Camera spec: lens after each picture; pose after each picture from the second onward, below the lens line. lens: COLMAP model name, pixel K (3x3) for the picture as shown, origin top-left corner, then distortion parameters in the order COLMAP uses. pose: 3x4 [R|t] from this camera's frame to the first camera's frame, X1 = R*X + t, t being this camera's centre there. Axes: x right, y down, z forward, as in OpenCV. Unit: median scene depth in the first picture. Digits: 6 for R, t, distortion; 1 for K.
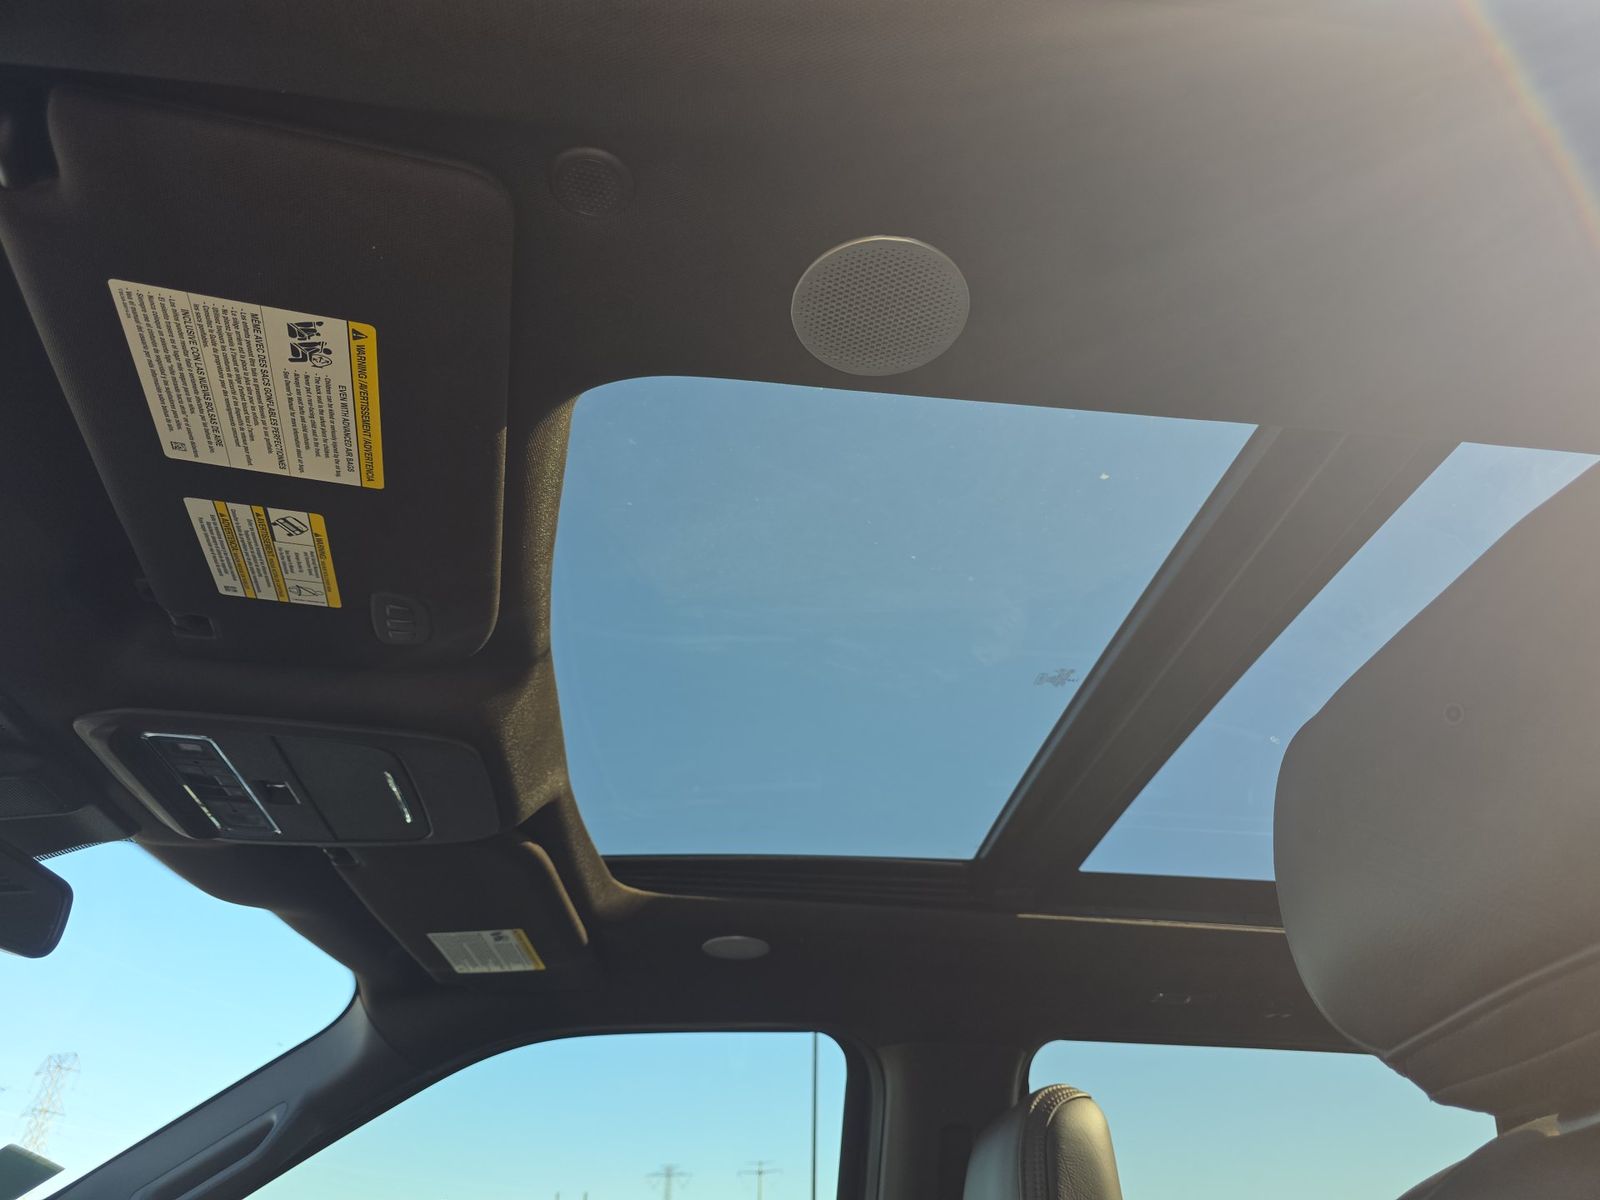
lens RADIAL K [[1097.9, 0, 790.5], [0, 1097.9, 607.2], [0, 0, 1]] dist [0.021427, -0.023714]
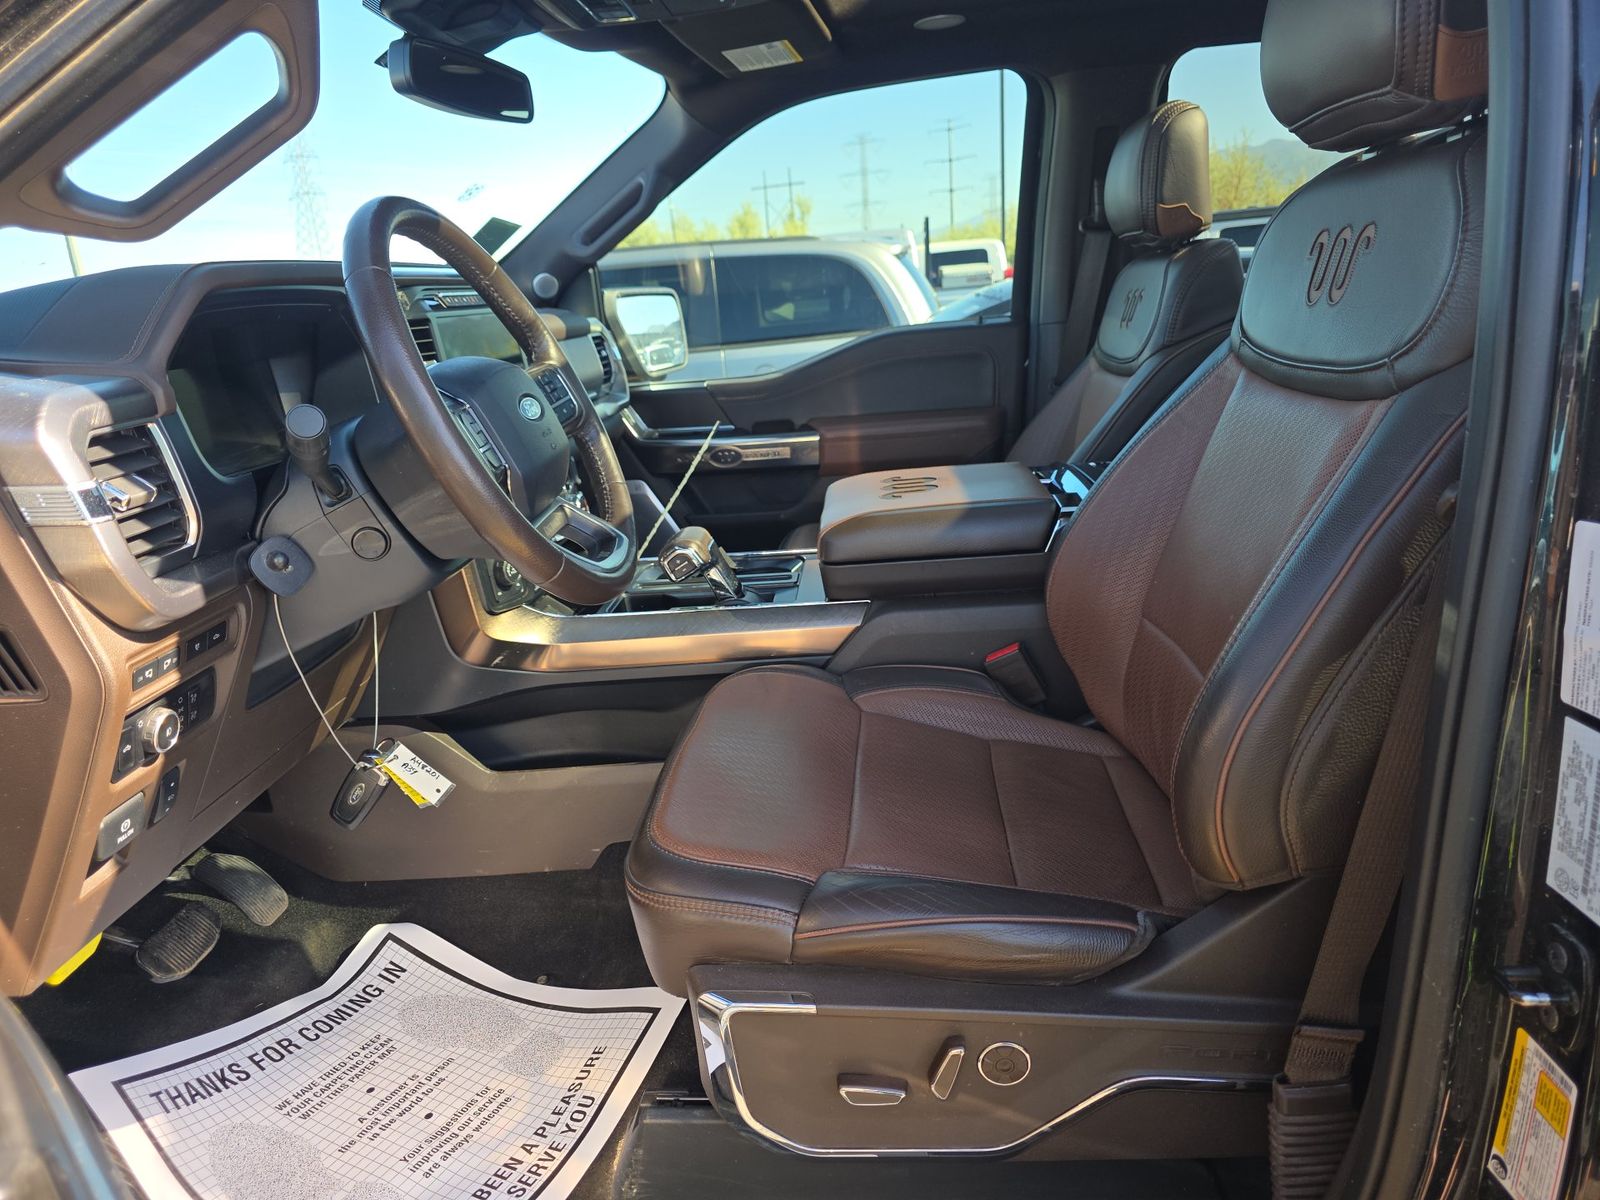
lens RADIAL K [[1097.9, 0, 796.0], [0, 1097.9, 596.3], [0, 0, 1]] dist [0.021427, -0.023714]
pose [[0.982037, -0.047416, -0.182633, -0.009754], [0.170242, 0.640049, 0.749236, -0.280573], [0.081368, -0.766870, 0.636624, -0.401033]]
